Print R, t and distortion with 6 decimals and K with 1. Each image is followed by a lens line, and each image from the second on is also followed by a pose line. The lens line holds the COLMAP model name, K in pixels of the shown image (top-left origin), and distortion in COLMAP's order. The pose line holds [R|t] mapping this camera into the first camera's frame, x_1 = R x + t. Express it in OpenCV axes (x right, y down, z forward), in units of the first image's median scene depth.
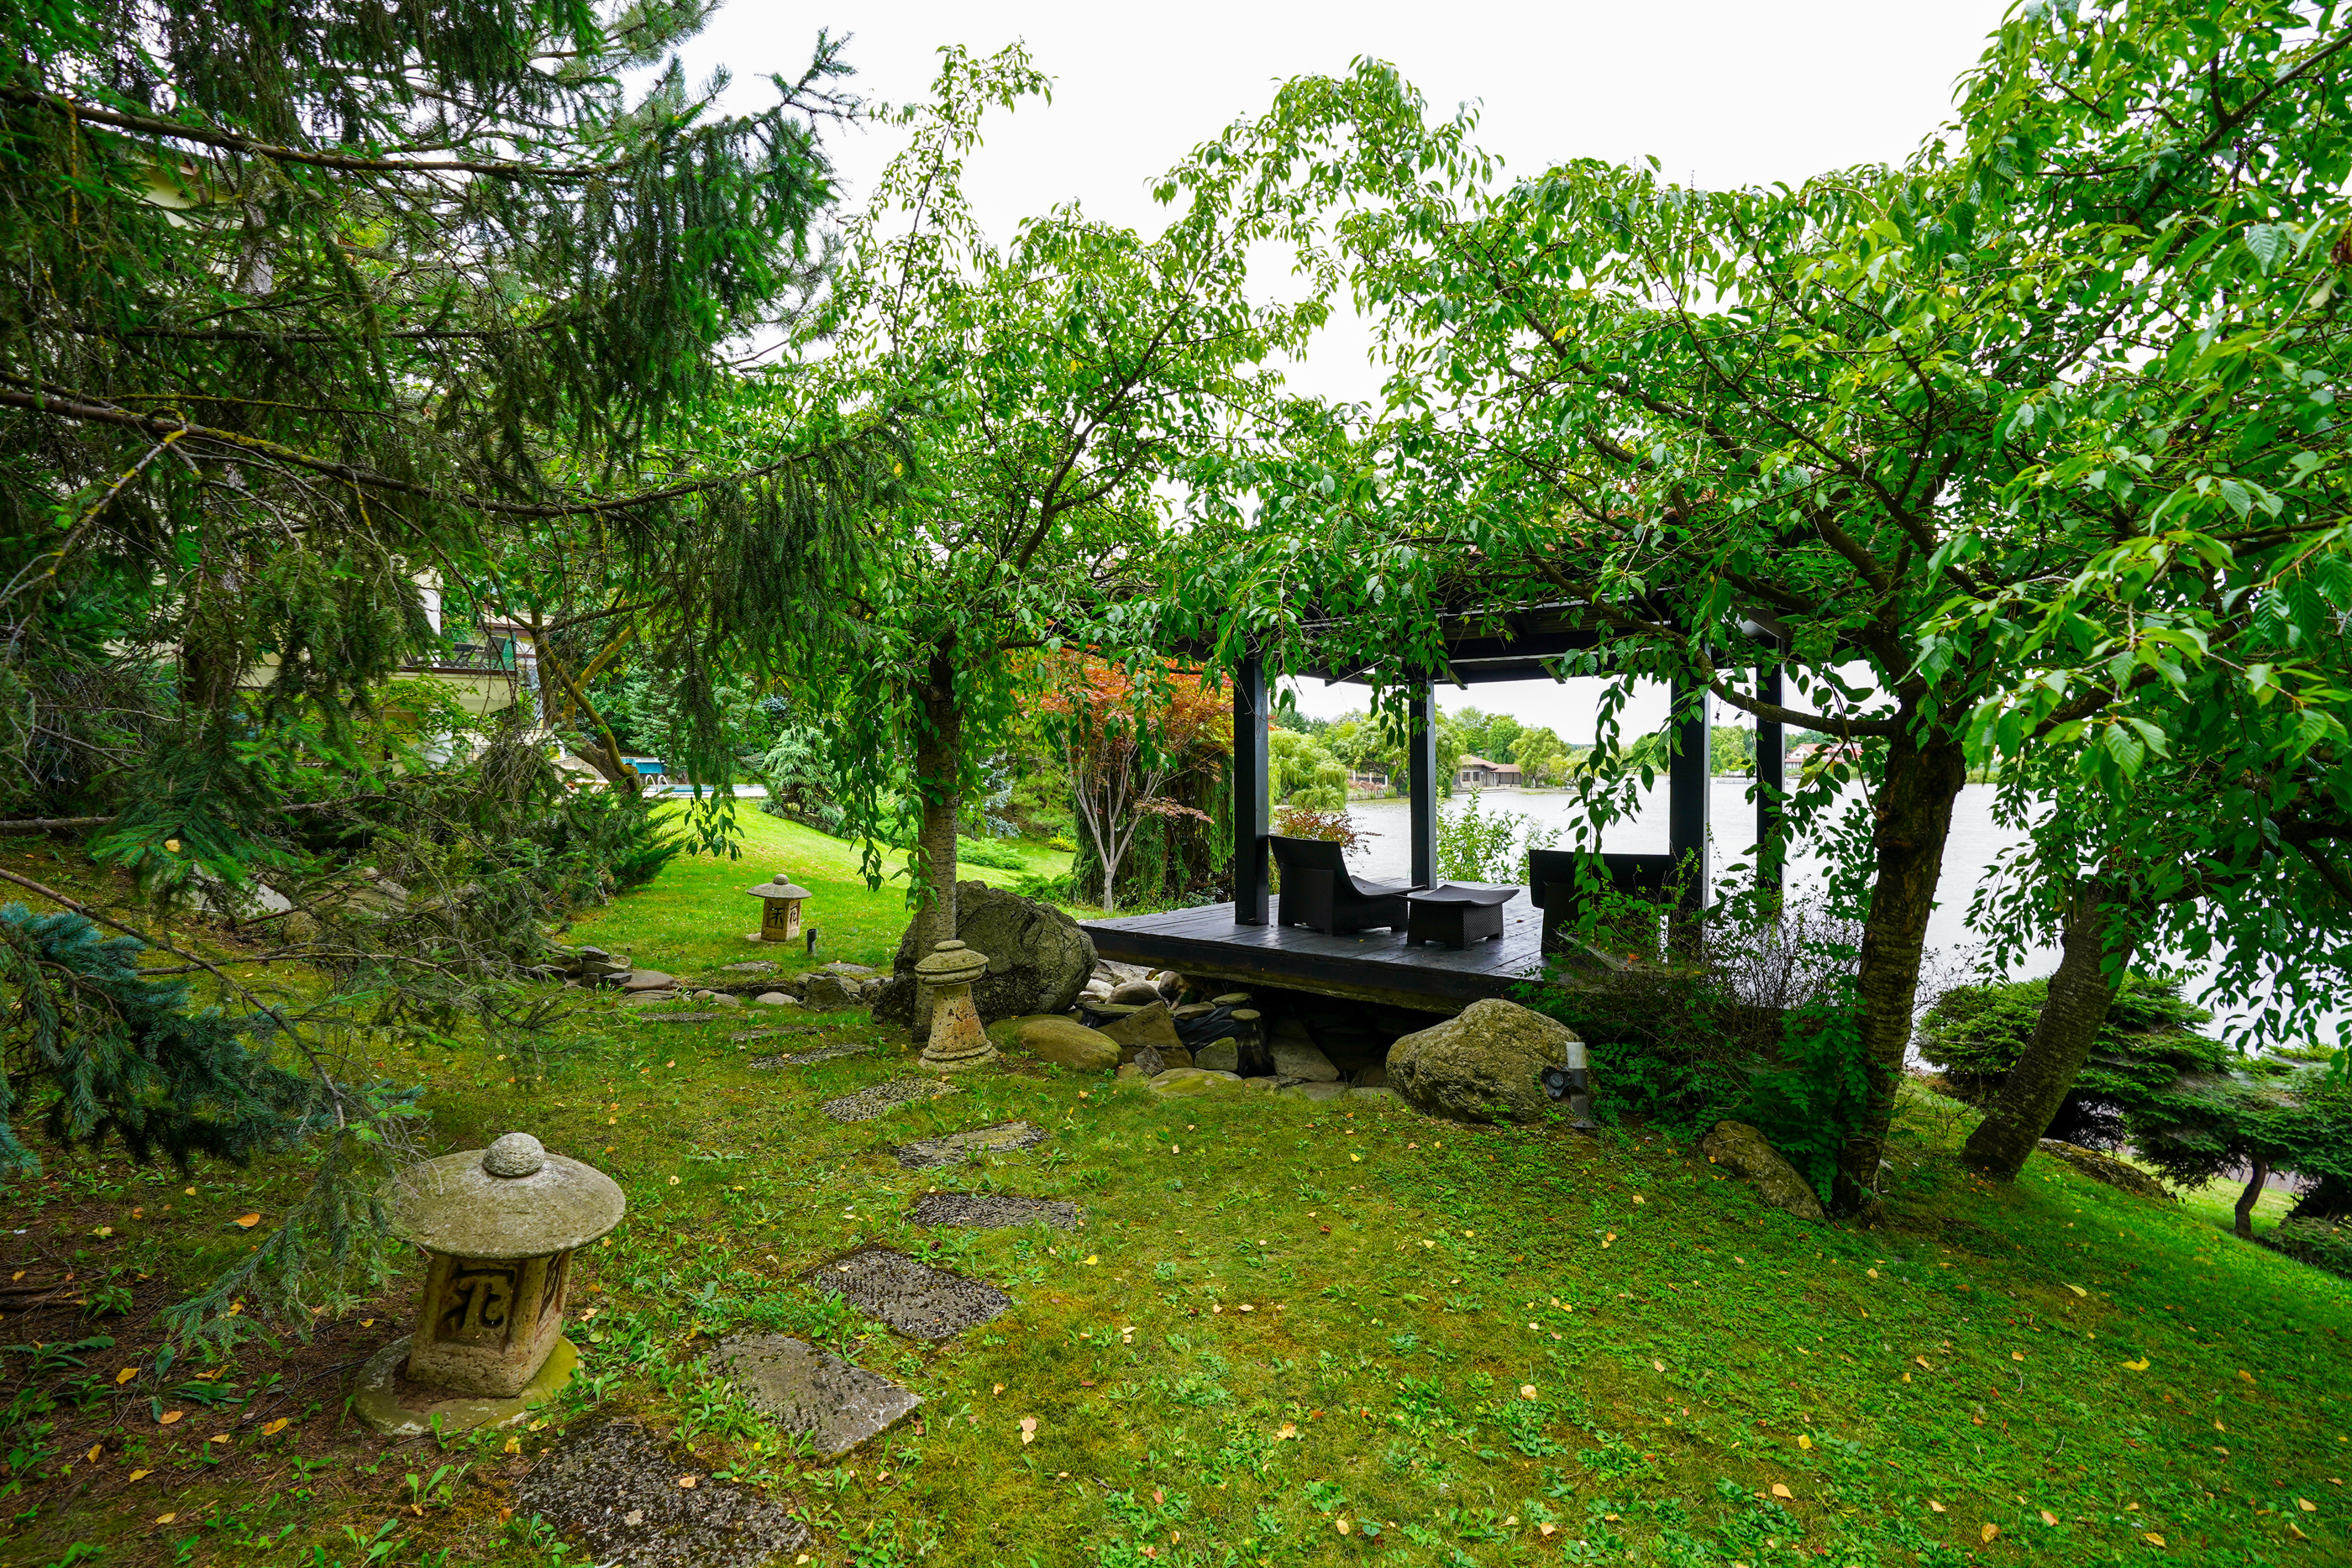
lens RADIAL K [[1059.6, 0, 1142.8], [0, 1059.6, 789.2], [0, 0, 1]] dist [-0.049755, 0.000323]
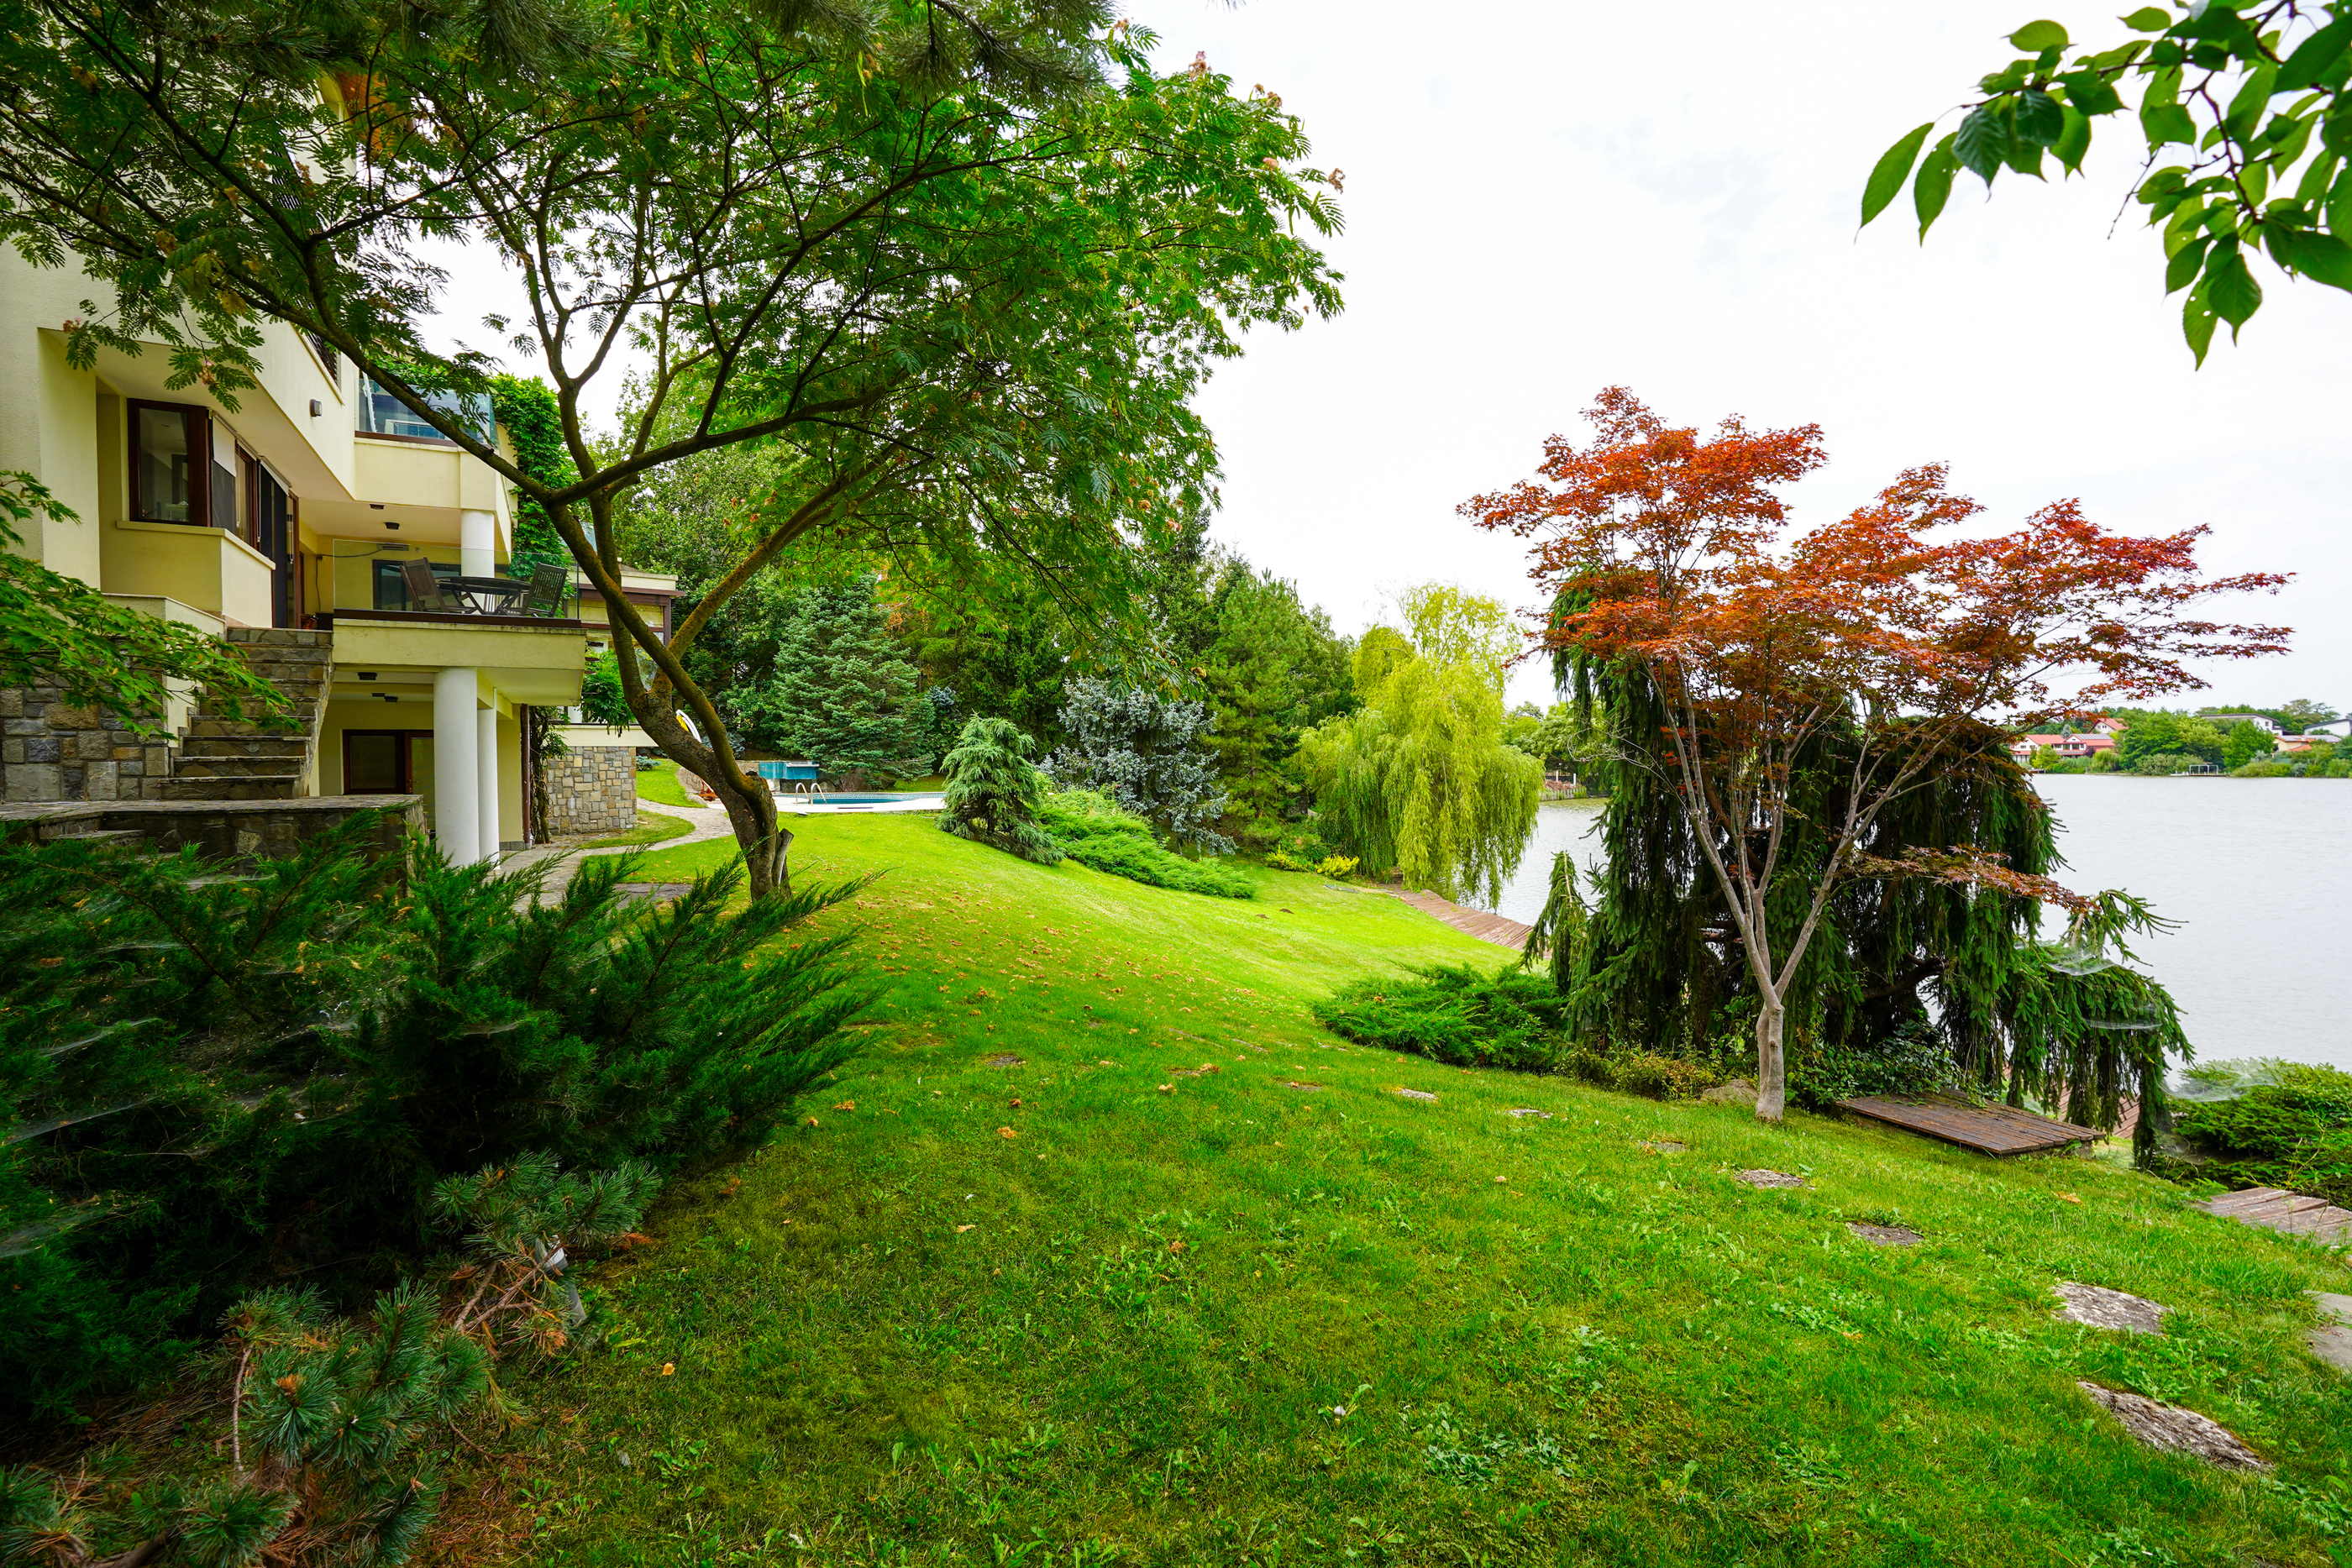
lens RADIAL K [[1078.6, 0, 1157.7], [0, 1078.6, 787.5], [0, 0, 1]] dist [-0.083690, 0.031703]
pose [[0.992540, -0.005805, -0.121777, -0.110295], [0.005609, 0.999982, -0.001952, -0.007509], [0.121787, 0.001254, 0.992556, 0.243096]]
